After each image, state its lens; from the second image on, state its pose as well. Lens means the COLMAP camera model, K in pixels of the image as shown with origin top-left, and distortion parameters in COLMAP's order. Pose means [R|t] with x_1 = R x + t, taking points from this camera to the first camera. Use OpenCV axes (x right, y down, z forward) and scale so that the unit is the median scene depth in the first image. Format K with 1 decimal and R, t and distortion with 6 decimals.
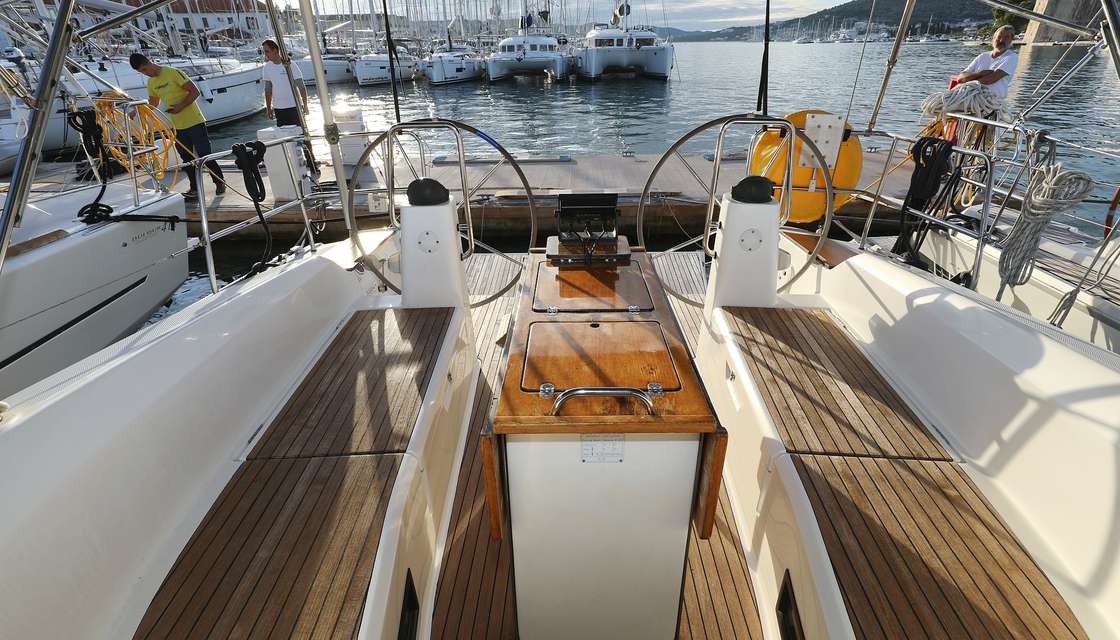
lens RADIAL K [[482.9, 0, 560.0], [0, 482.9, 320.0], [0, 0, 1]] dist [-0.002761, -0.000431]
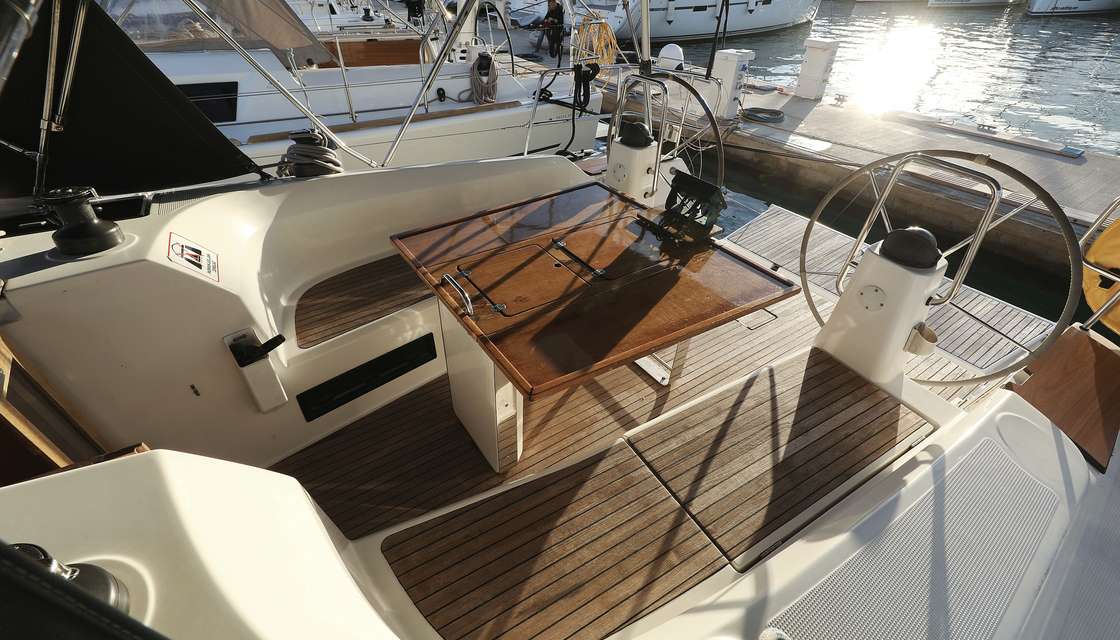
lens RADIAL K [[482.9, 0, 560.0], [0, 482.9, 320.0], [0, 0, 1]] dist [-0.002761, -0.000431]
pose [[0.562950, 0.503358, -0.655529, 0.433203], [-0.402190, 0.859743, 0.314777, -0.111190], [0.722032, 0.086444, 0.686438, 0.045609]]
